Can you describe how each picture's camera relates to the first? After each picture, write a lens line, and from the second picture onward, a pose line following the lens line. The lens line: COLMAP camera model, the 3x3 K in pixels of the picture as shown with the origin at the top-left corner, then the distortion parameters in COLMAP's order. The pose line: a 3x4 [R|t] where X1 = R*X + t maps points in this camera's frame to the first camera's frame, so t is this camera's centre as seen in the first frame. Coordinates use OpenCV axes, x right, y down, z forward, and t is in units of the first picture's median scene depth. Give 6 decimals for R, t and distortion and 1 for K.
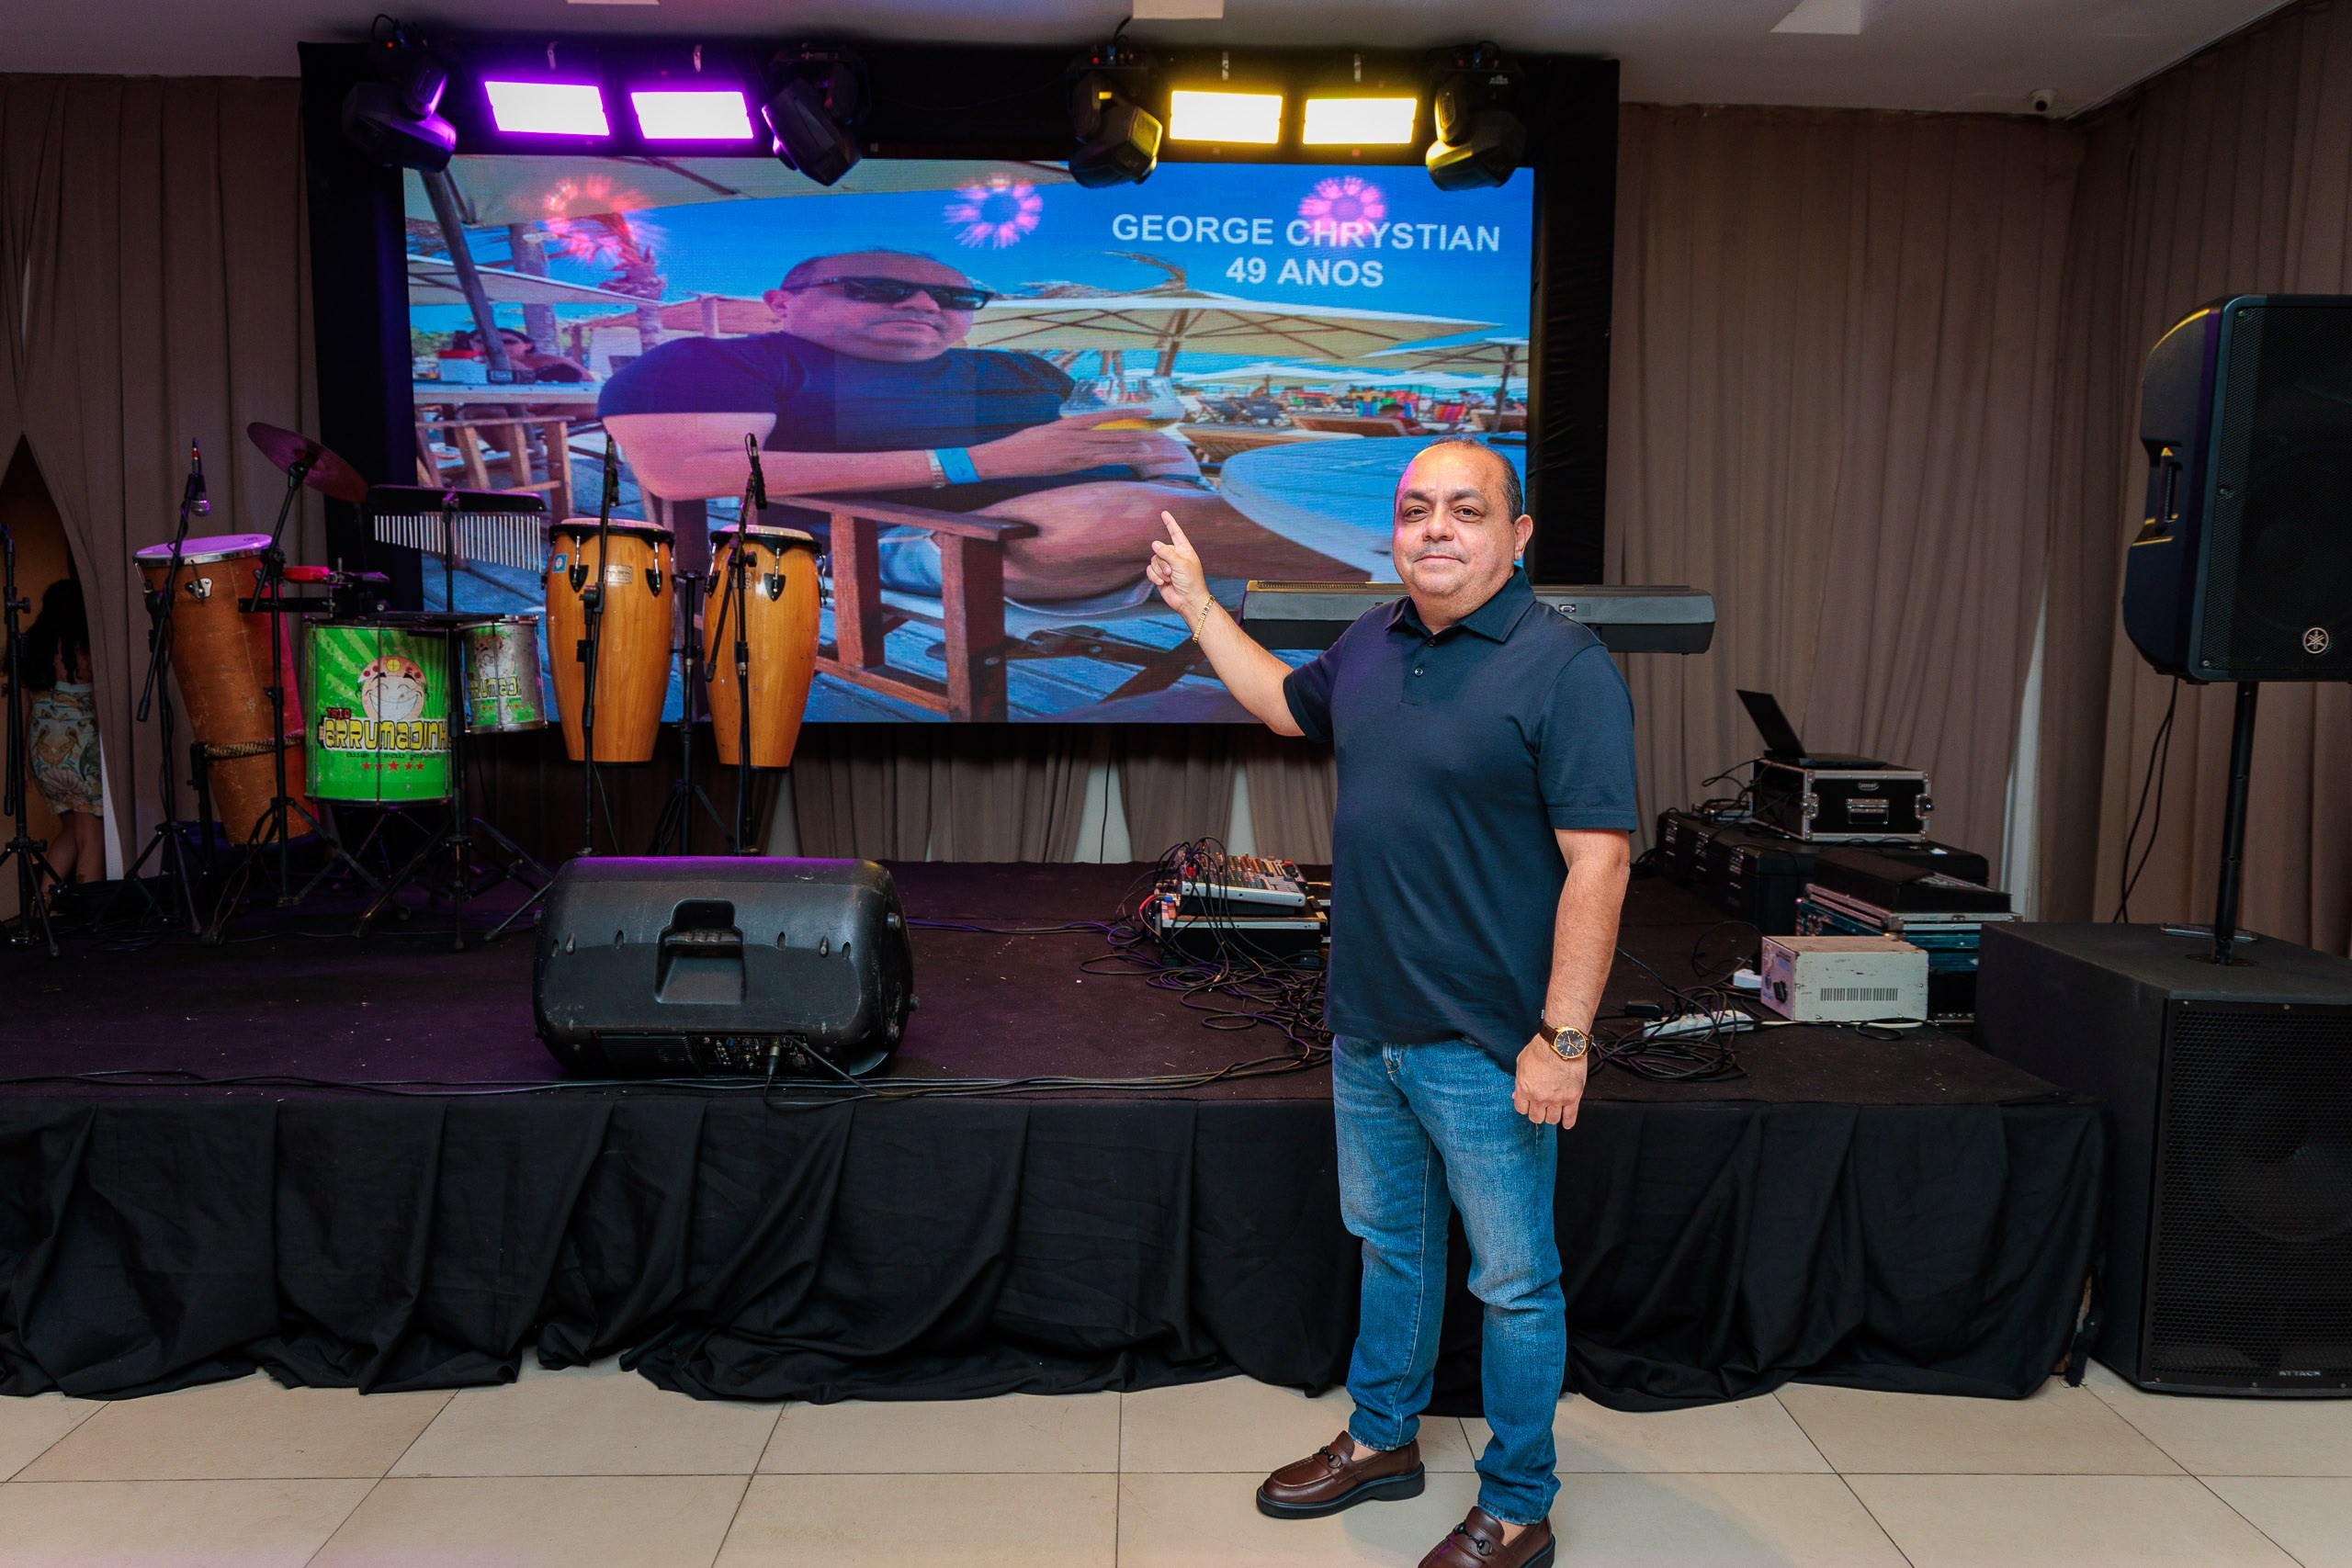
lens RADIAL K [[1636.8, 0, 1176.3], [0, 1636.8, 823.1], [0, 0, 1]] dist [-0.009093, -0.001744]
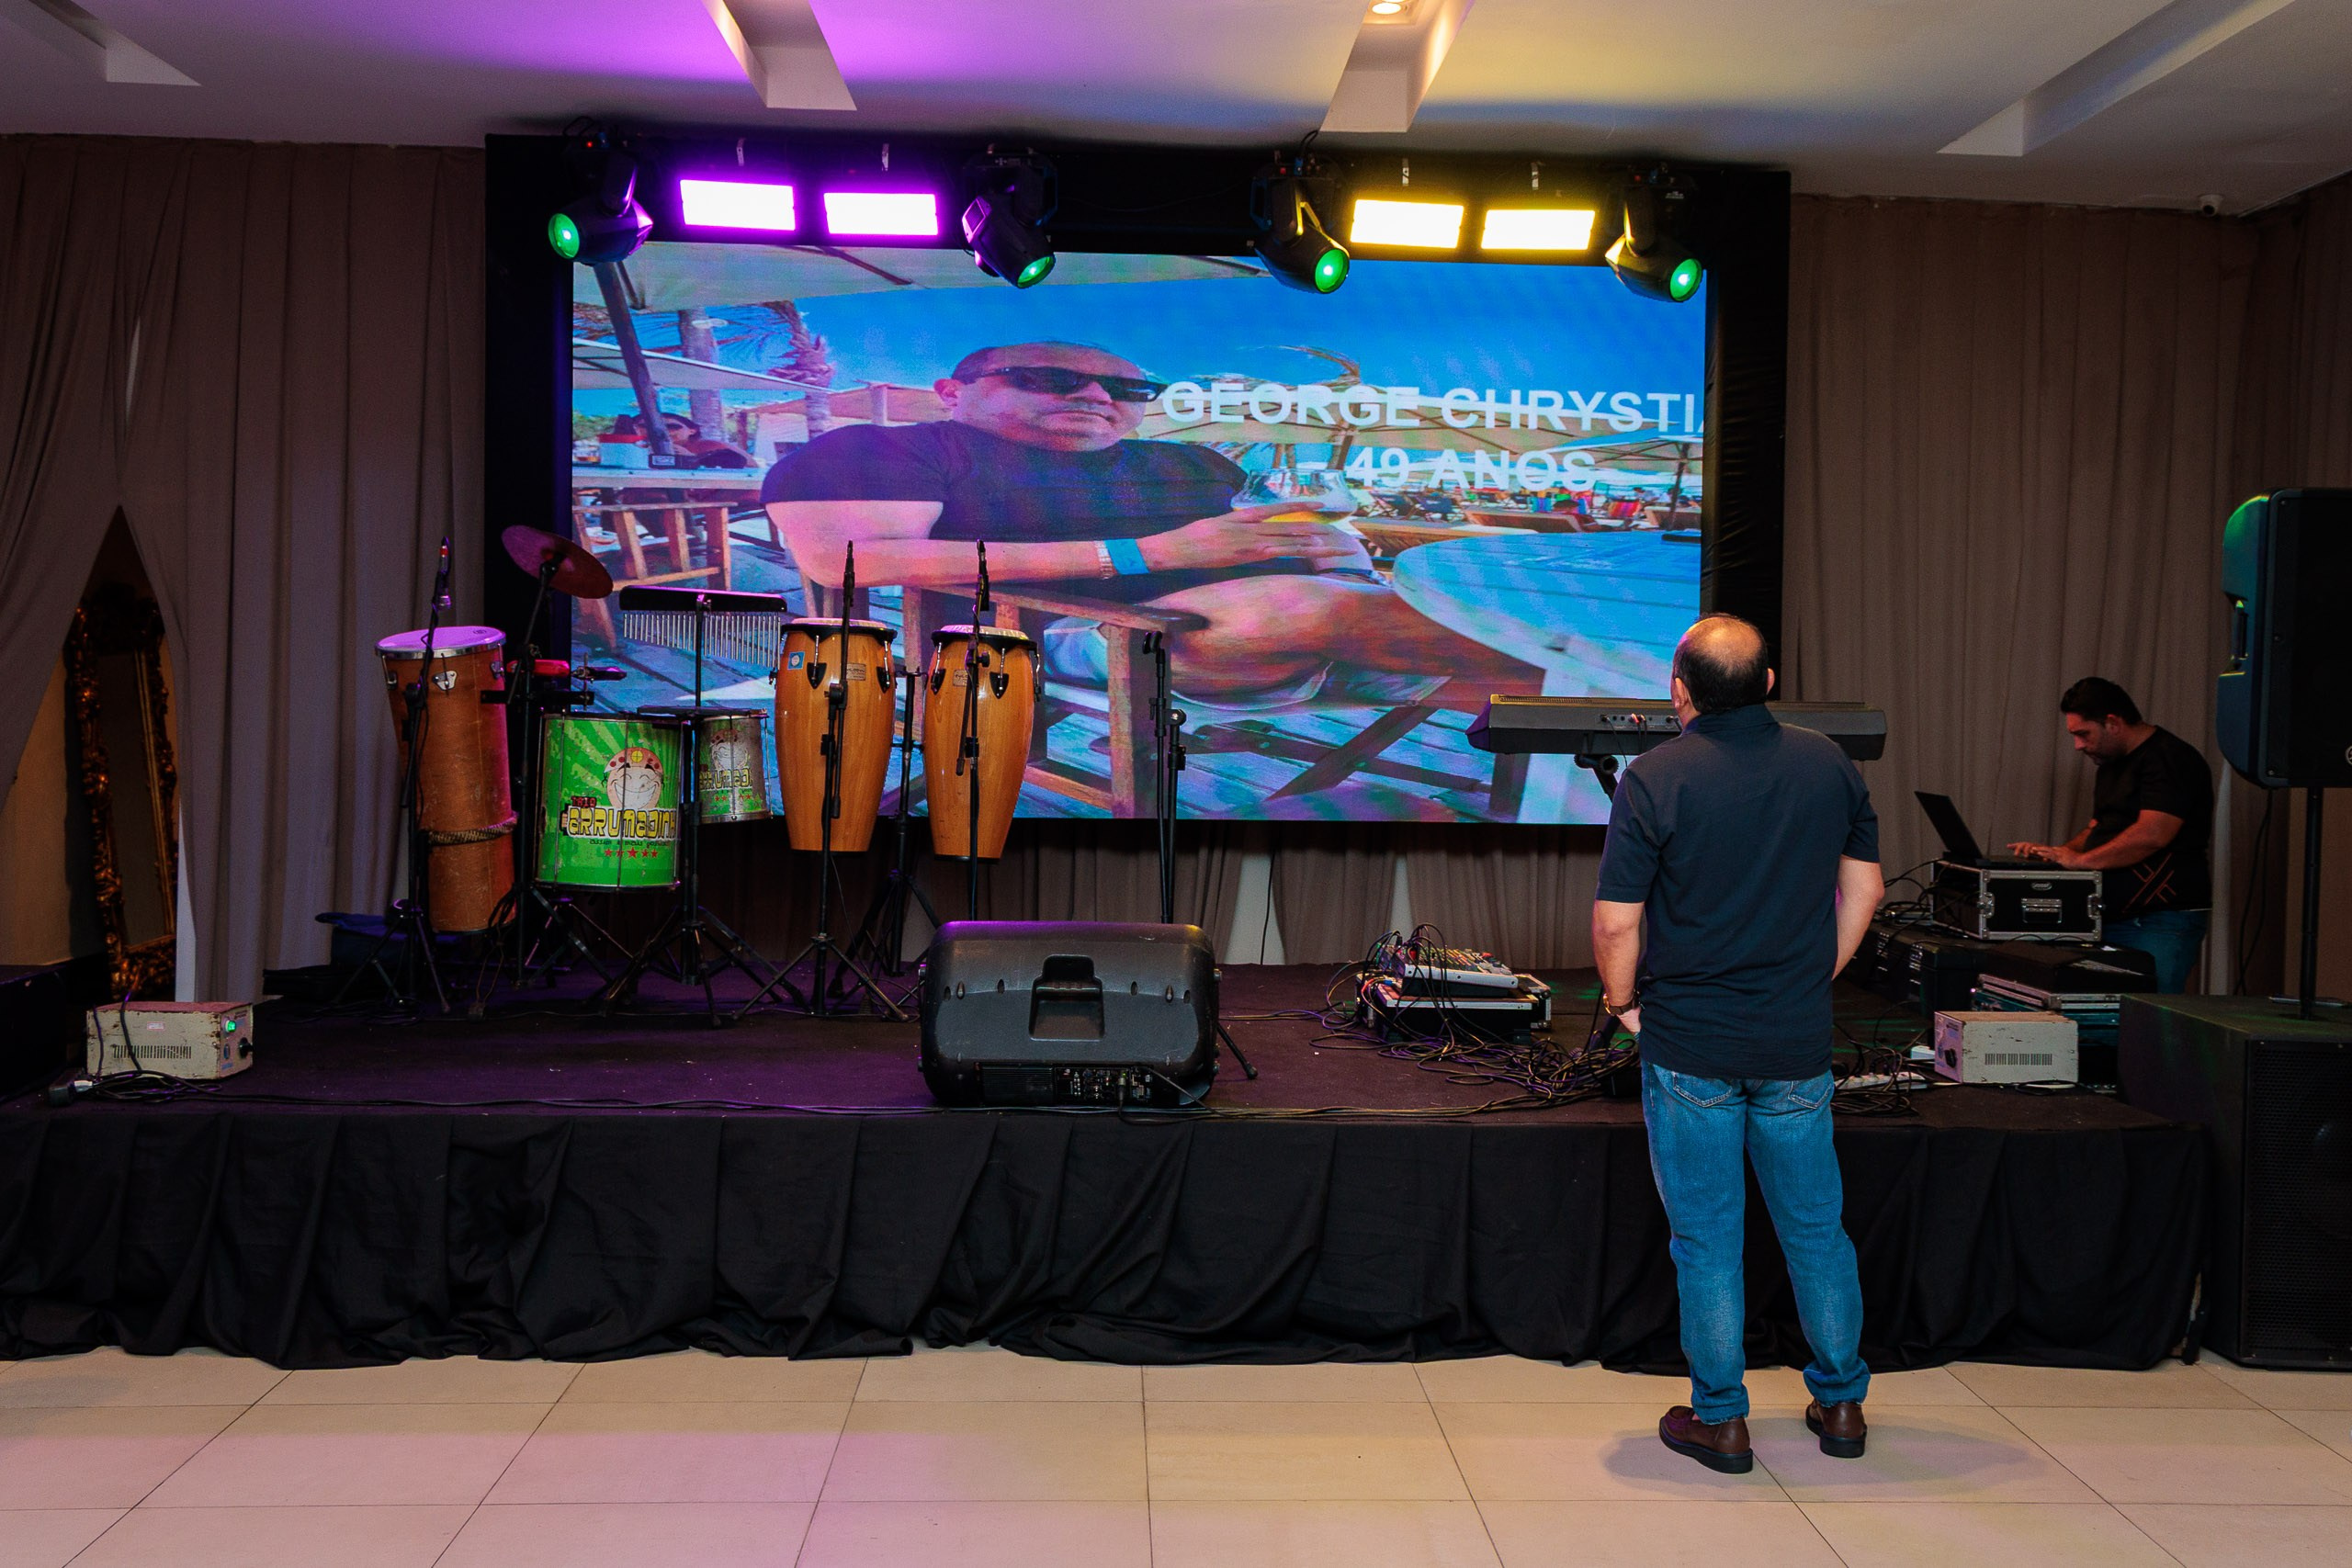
lens RADIAL K [[2590.5, 0, 1176.0], [0, 2590.5, 784.0], [0, 0, 1]] dist [-0.015222, -0.002968]
pose [[0.999219, 0.008940, 0.038485, -0.171626], [-0.005731, 0.996557, -0.082707, 0.047697], [-0.039092, 0.082422, 0.995831, -0.563975]]
